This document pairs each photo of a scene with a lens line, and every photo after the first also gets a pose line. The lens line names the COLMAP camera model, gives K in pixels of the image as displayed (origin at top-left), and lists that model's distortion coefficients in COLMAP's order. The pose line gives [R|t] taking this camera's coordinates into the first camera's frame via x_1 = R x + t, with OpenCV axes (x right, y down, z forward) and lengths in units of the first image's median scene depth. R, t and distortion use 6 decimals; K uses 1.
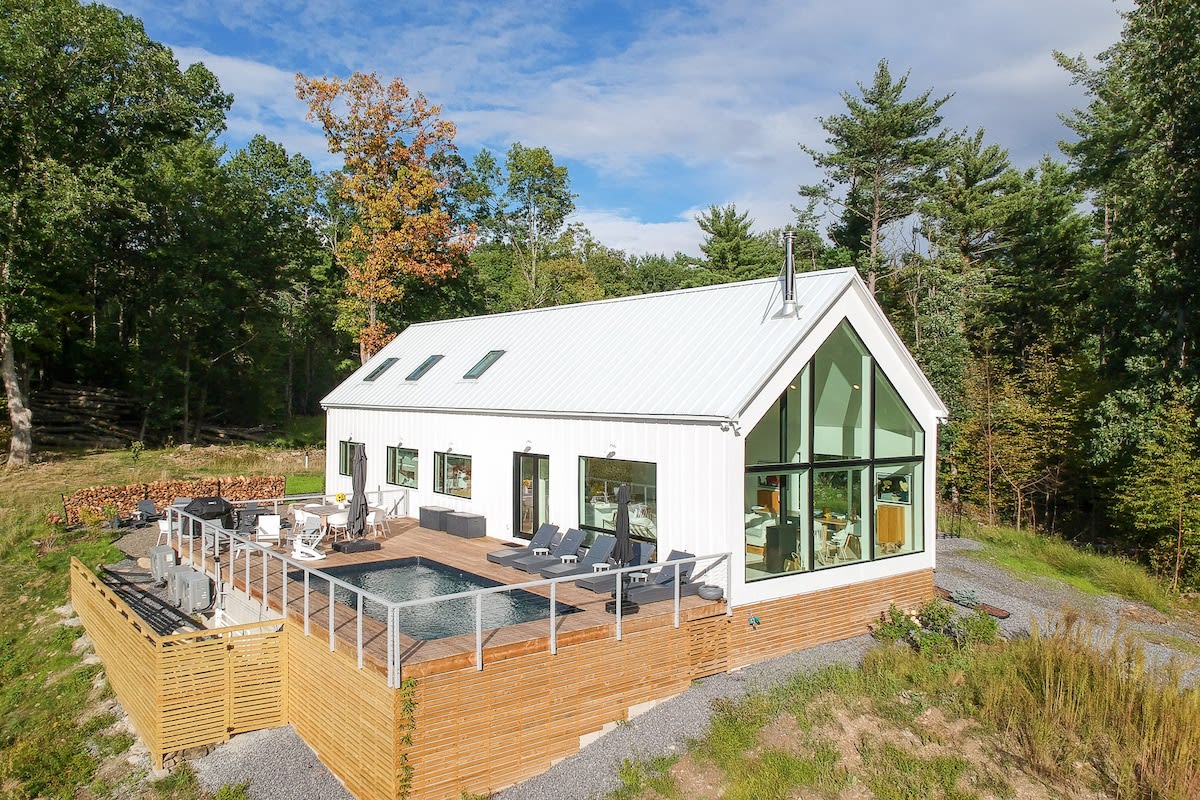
lens RADIAL K [[906.4, 0, 601.0], [0, 906.4, 399.1], [0, 0, 1]] dist [0.052296, 0.000121]
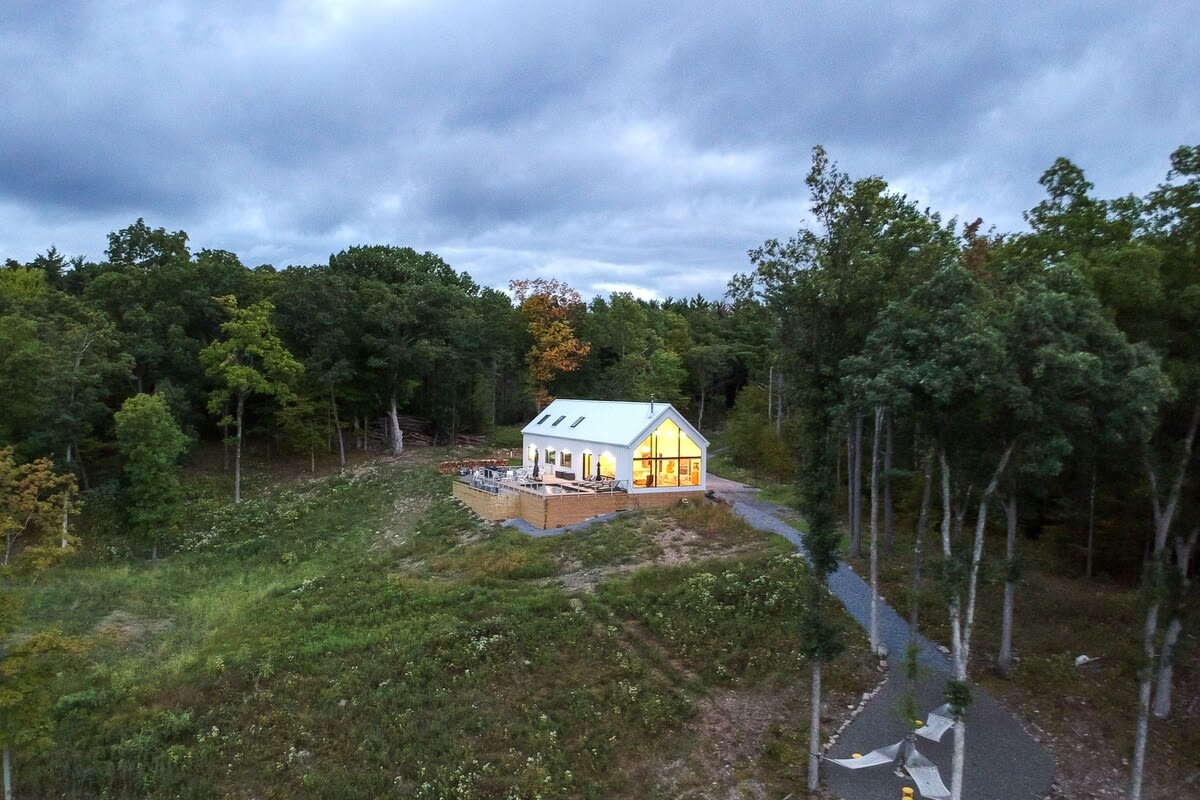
lens RADIAL K [[906.4, 0, 599.7], [0, 906.4, 399.3], [0, 0, 1]] dist [0.052296, 0.000121]
pose [[0.983046, 0.006070, -0.183258, 0.499374], [-0.005647, 0.999980, 0.002827, -0.127662], [0.183271, -0.001744, 0.983061, -1.943011]]
